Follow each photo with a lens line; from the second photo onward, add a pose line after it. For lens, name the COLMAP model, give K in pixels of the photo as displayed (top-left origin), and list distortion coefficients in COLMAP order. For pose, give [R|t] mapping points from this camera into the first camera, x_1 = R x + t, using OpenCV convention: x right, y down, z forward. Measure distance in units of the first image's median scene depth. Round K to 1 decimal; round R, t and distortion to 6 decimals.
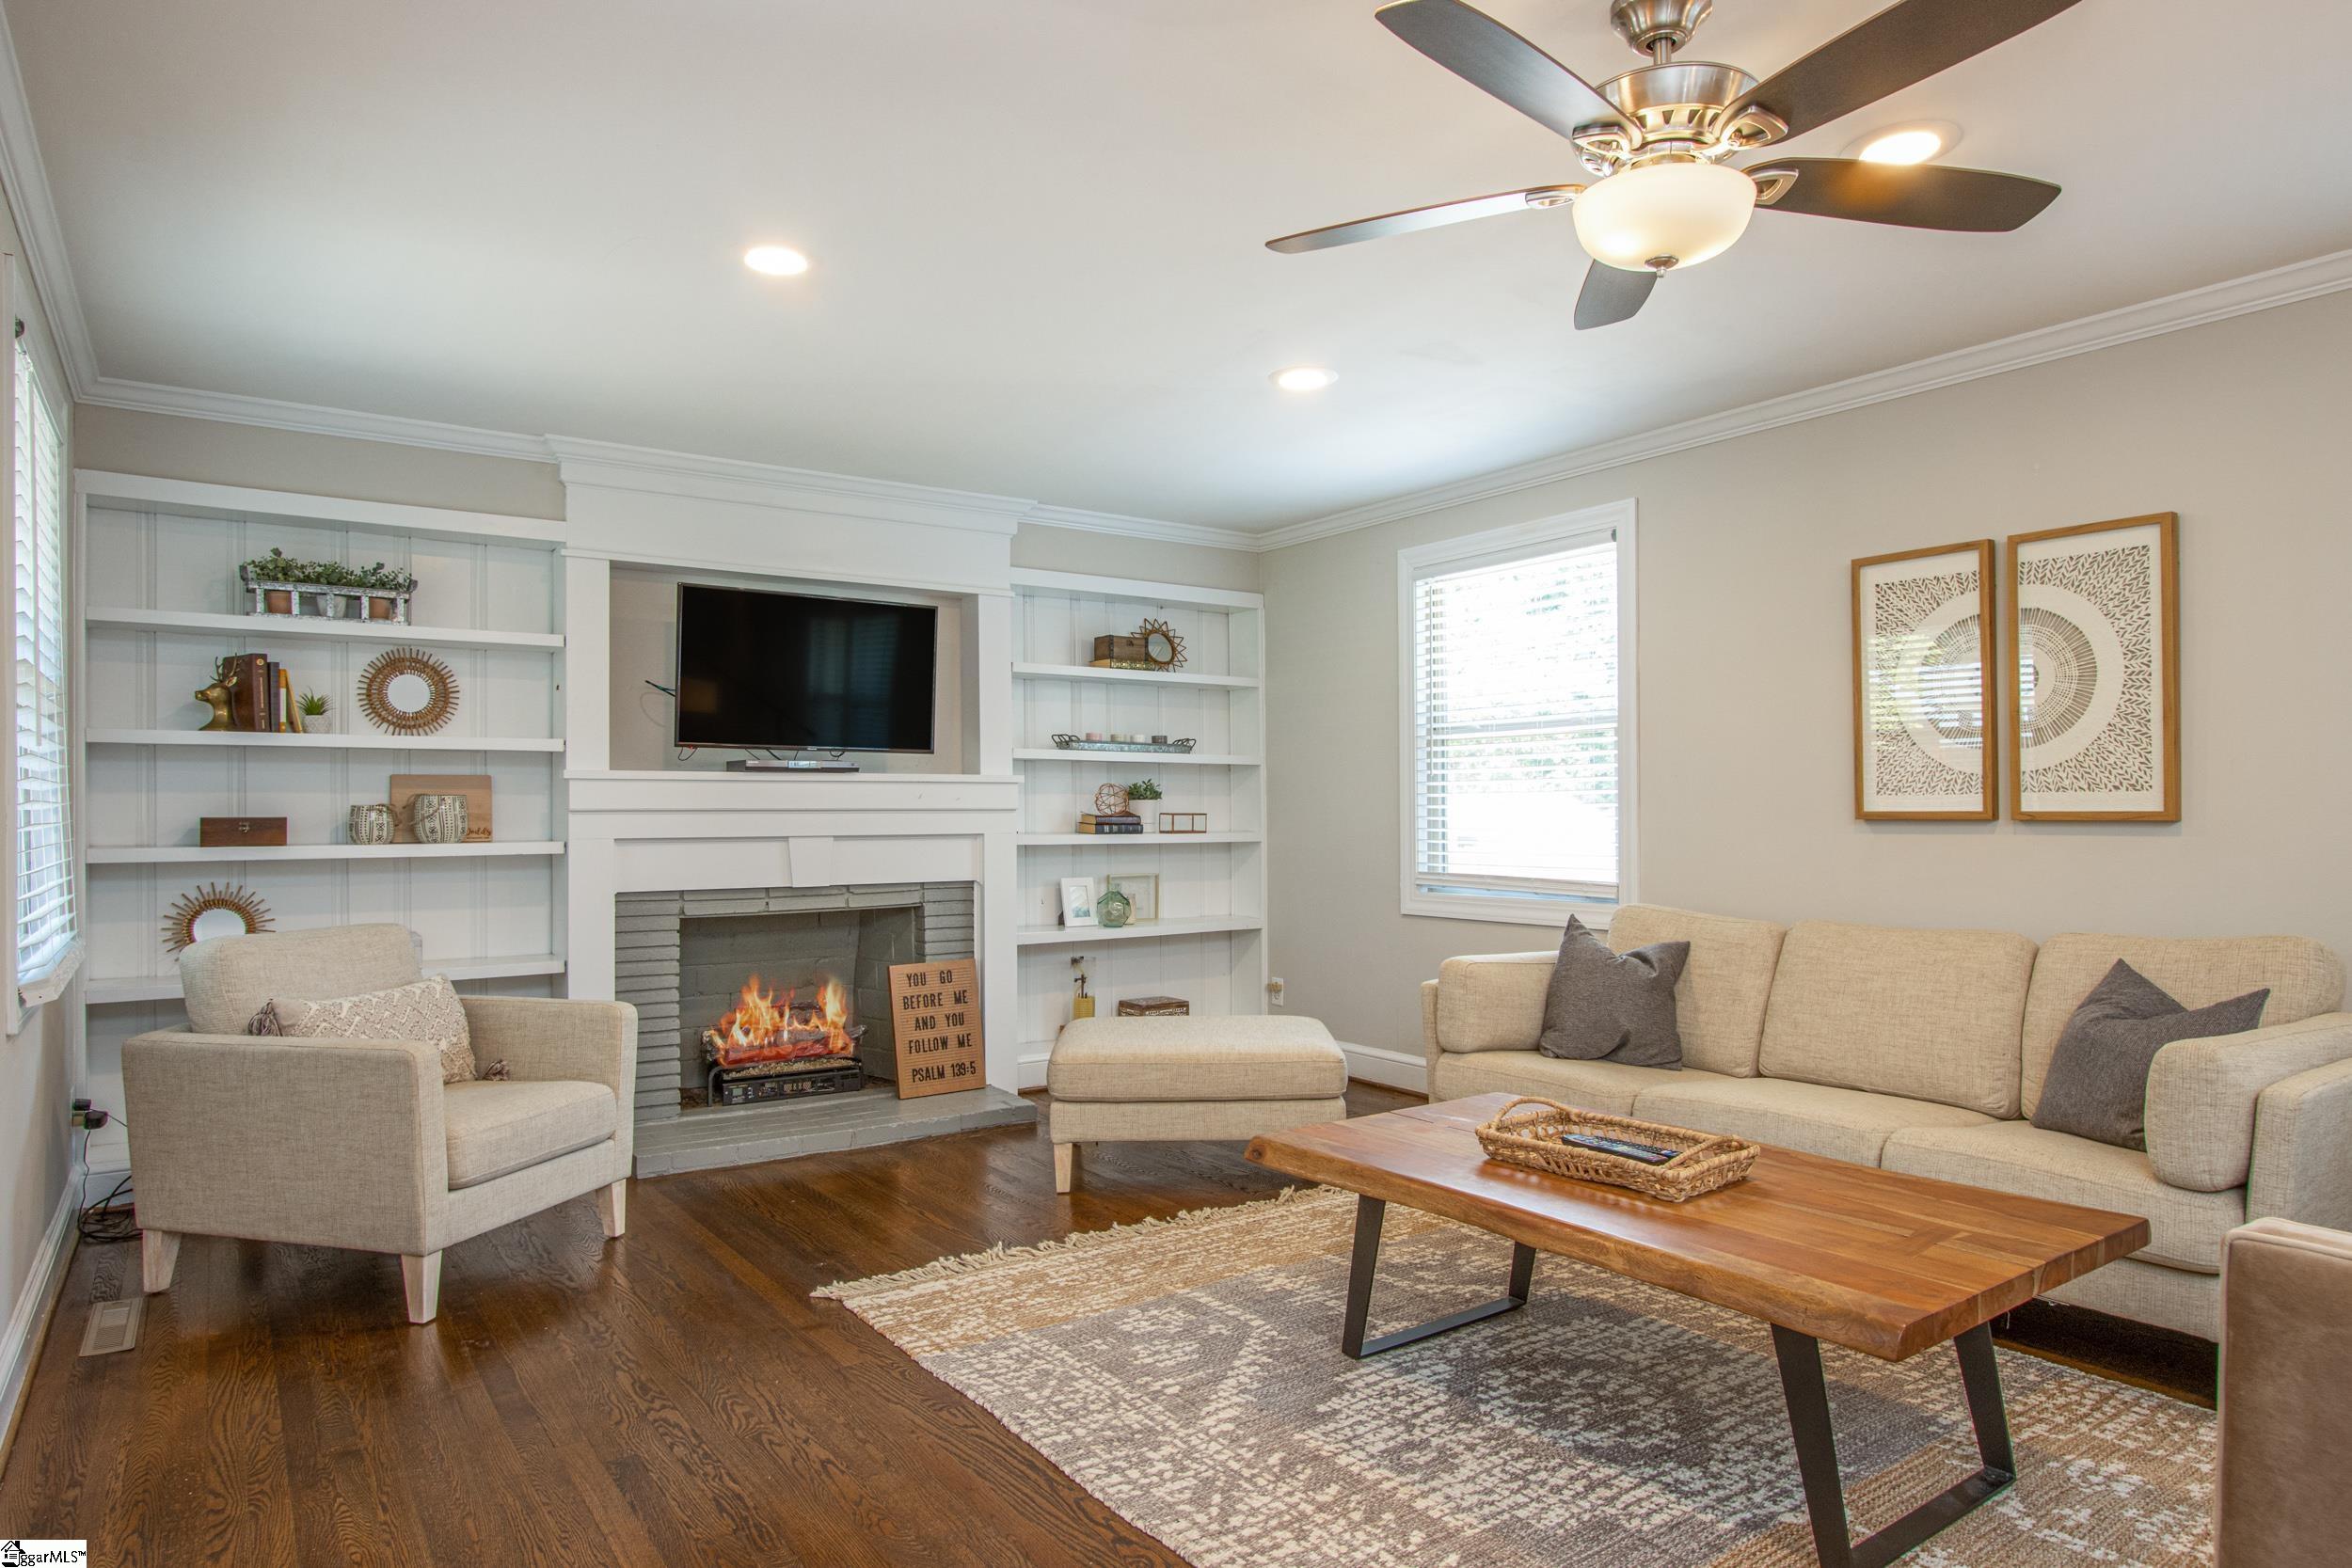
lens RADIAL K [[1401.0, 0, 1182.5], [0, 1401.0, 785.9], [0, 0, 1]] dist [-0.010224, 0.001921]
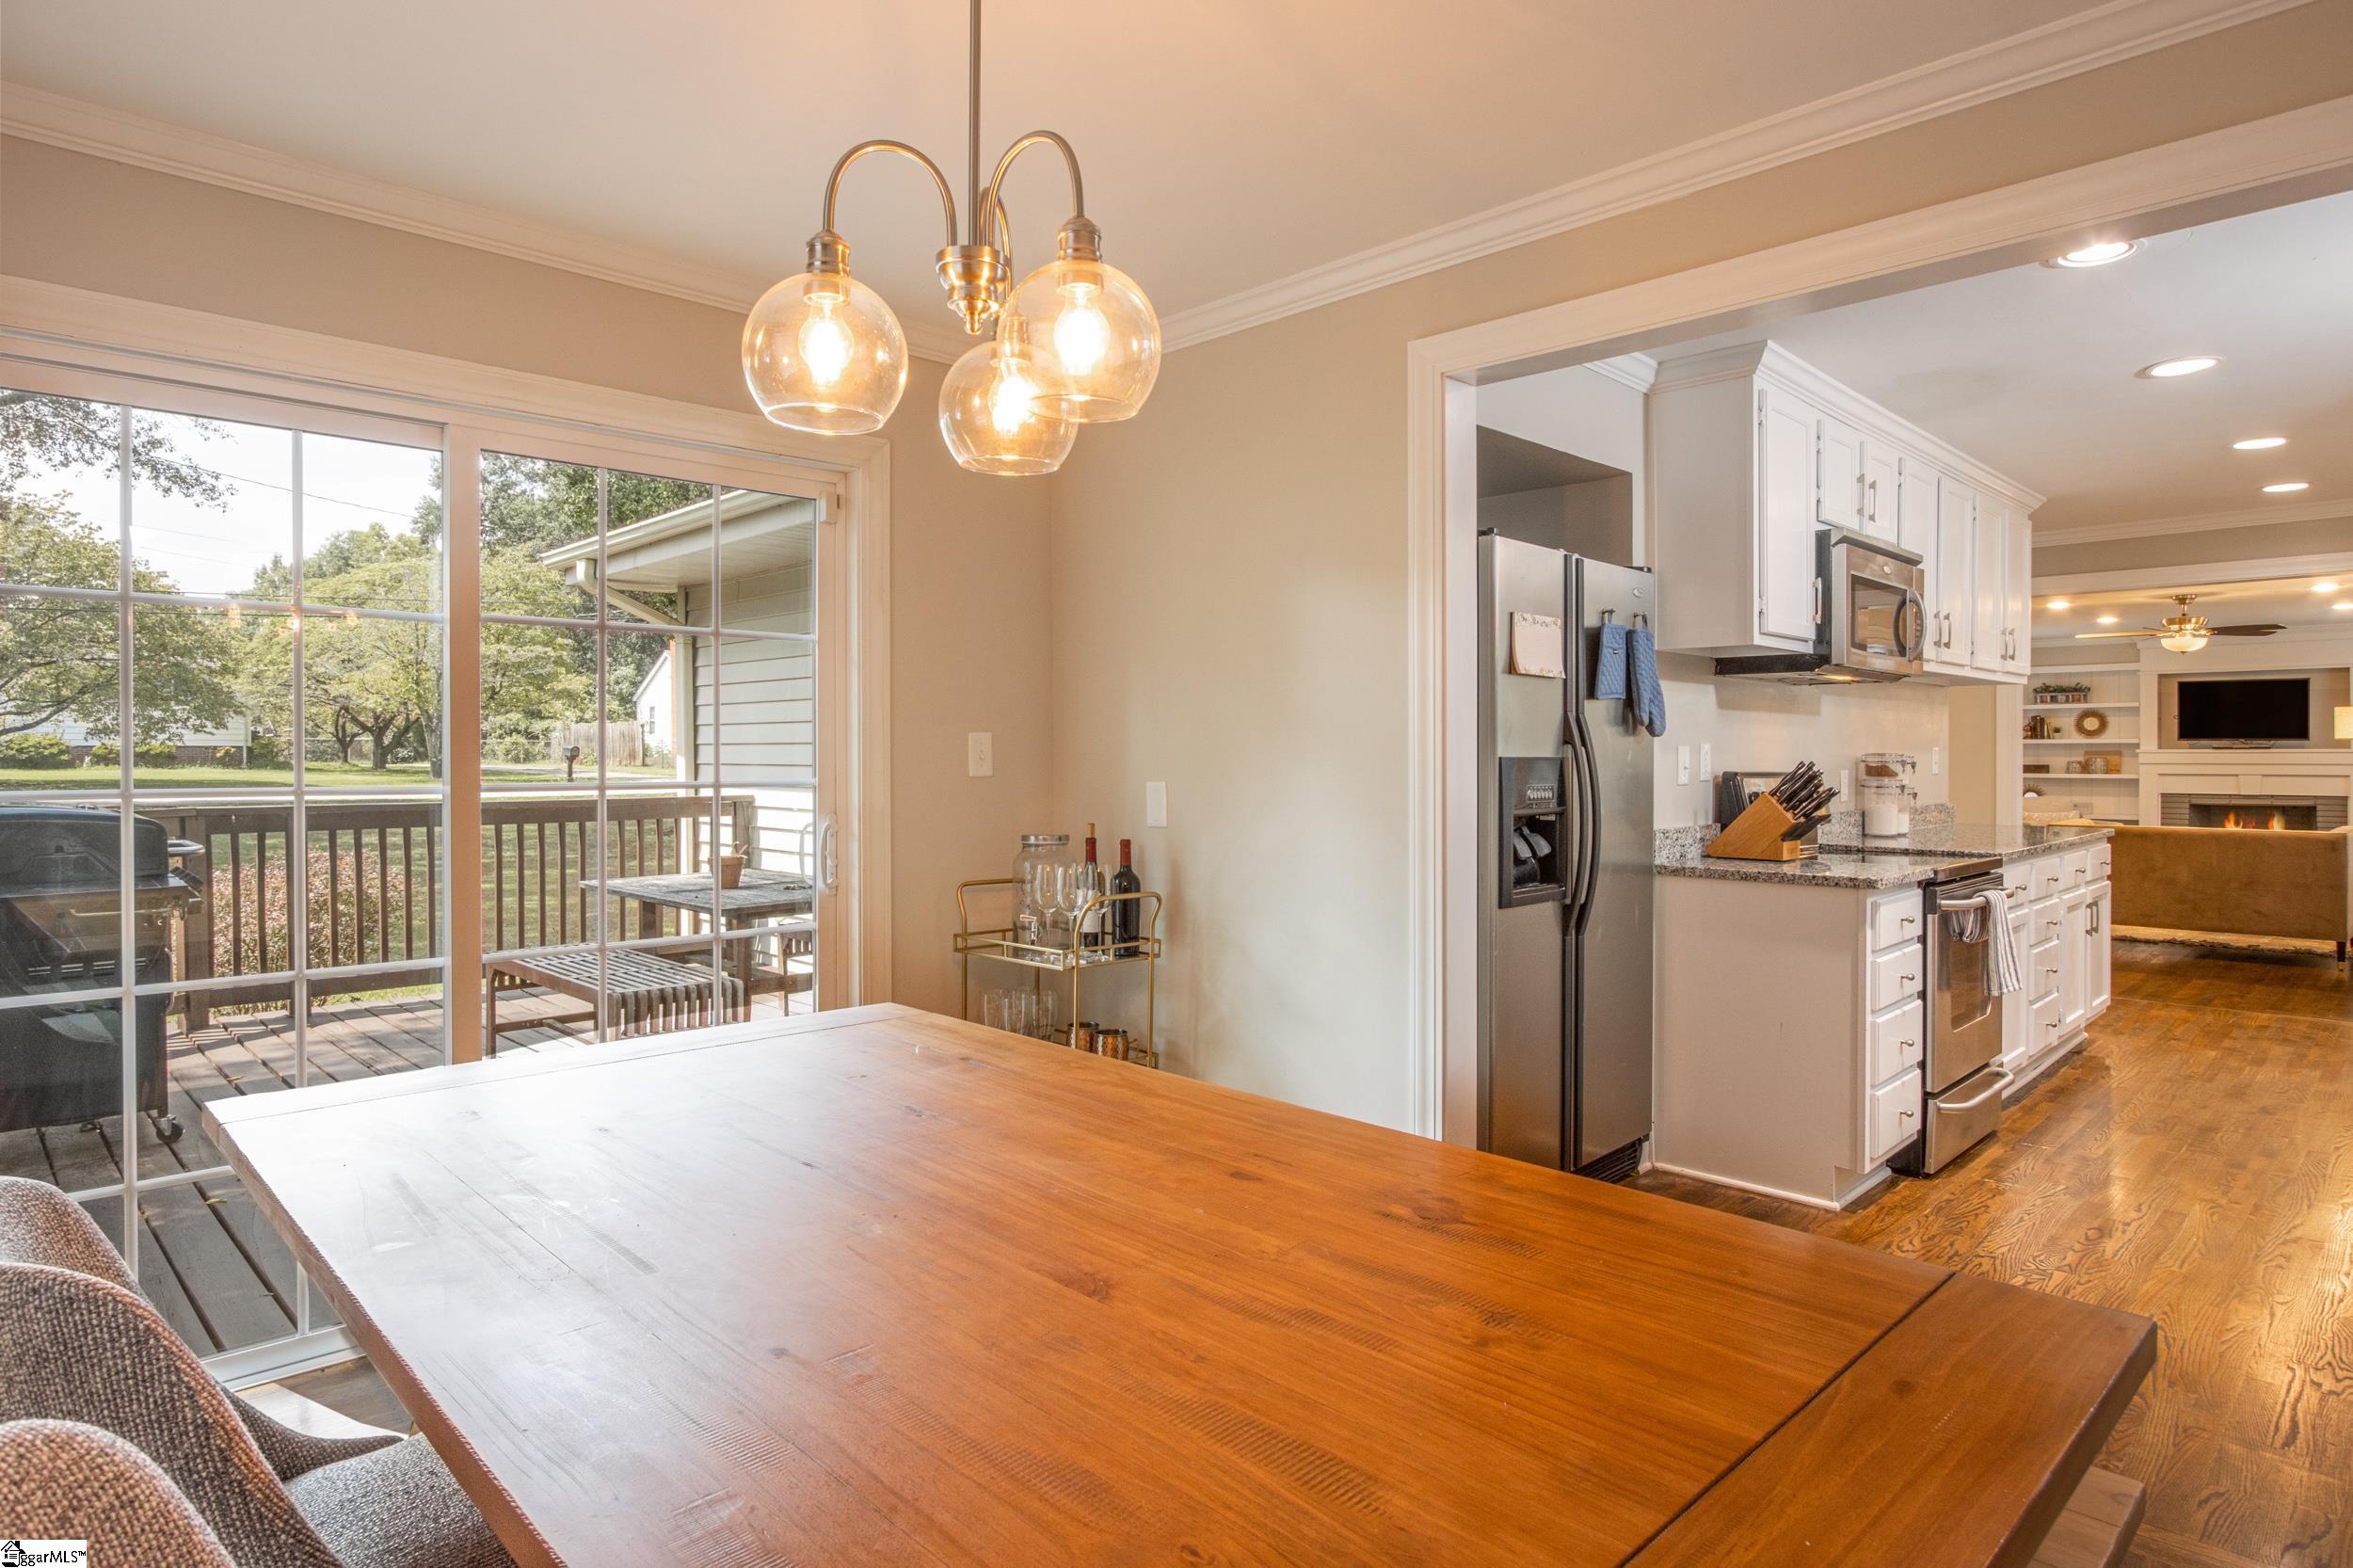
lens RADIAL K [[1302.3, 0, 1209.9], [0, 1302.3, 761.0], [0, 0, 1]] dist [-0.011908, 0.001365]
pose [[0.183784, 0.009451, -0.982921, 1.842859], [0.016576, 0.999782, 0.012713, -0.053872], [0.982827, -0.018629, 0.183588, -1.381101]]
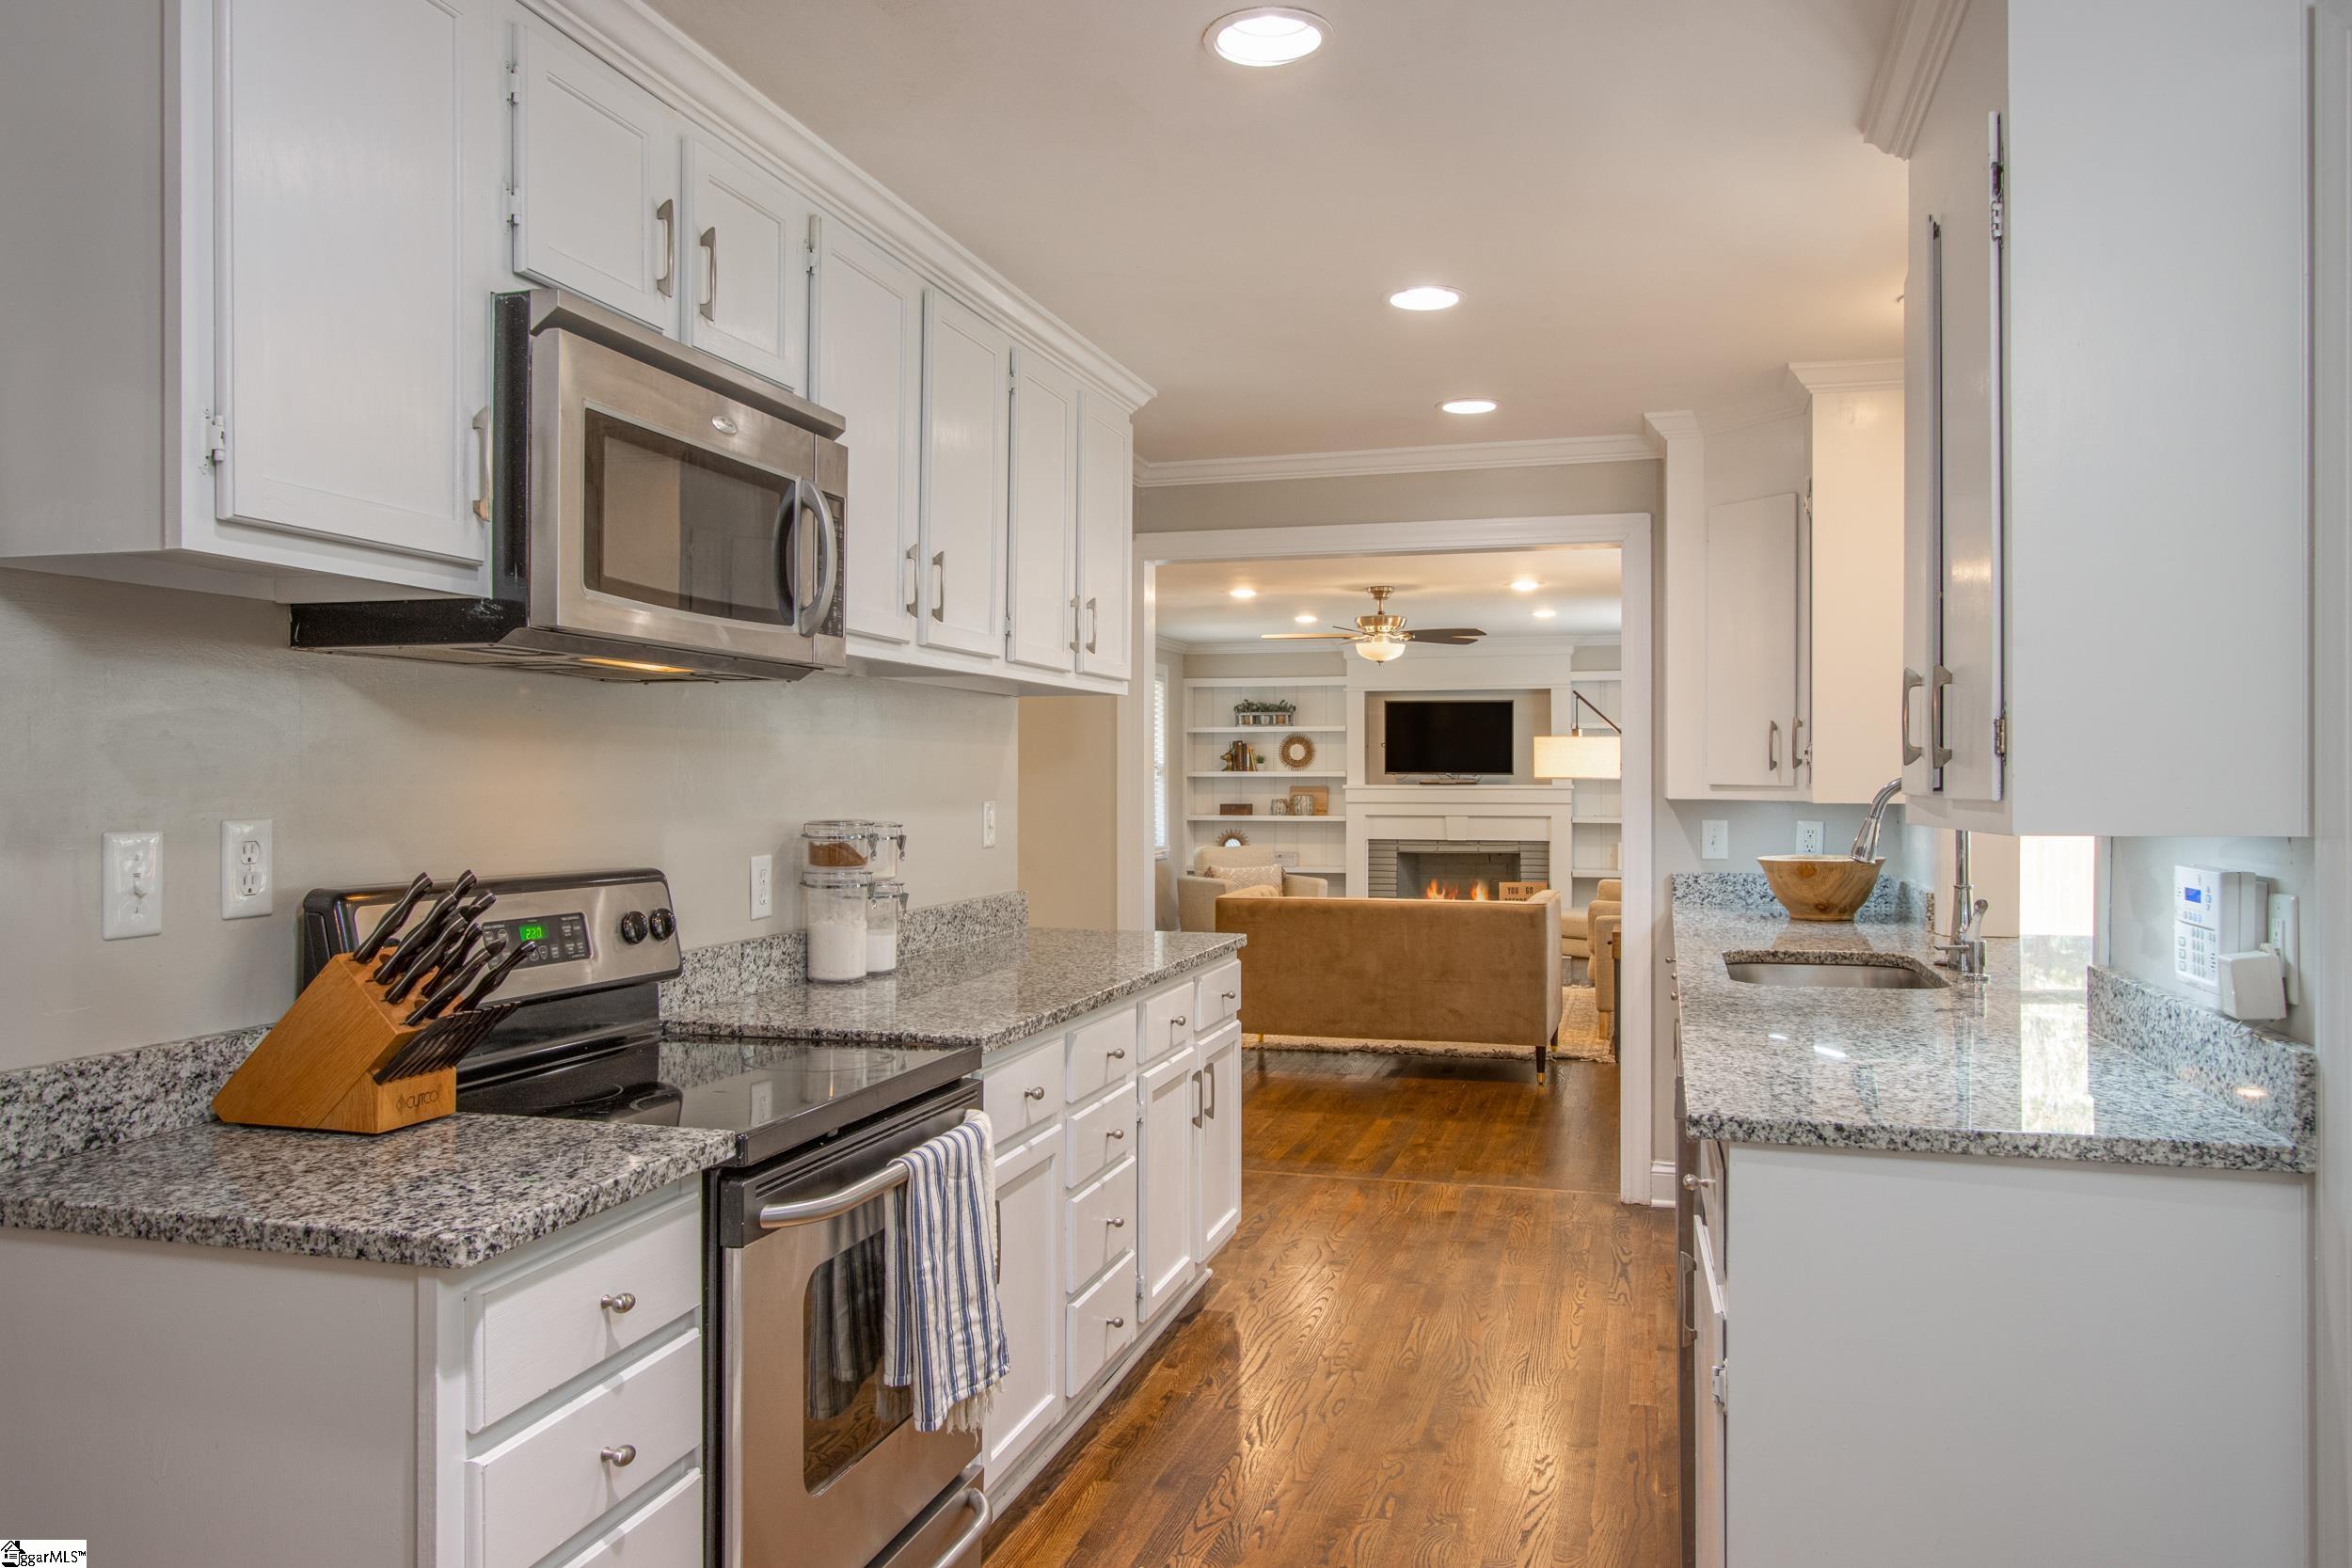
lens RADIAL K [[1685.1, 0, 1174.9], [0, 1685.1, 779.3], [0, 0, 1]] dist [-0.023141, 0.004769]
pose [[0.634160, 0.005192, -0.773184, 1.541612], [0.009295, 0.999854, 0.014338, -0.063749], [0.773146, -0.016280, 0.634019, -0.988276]]
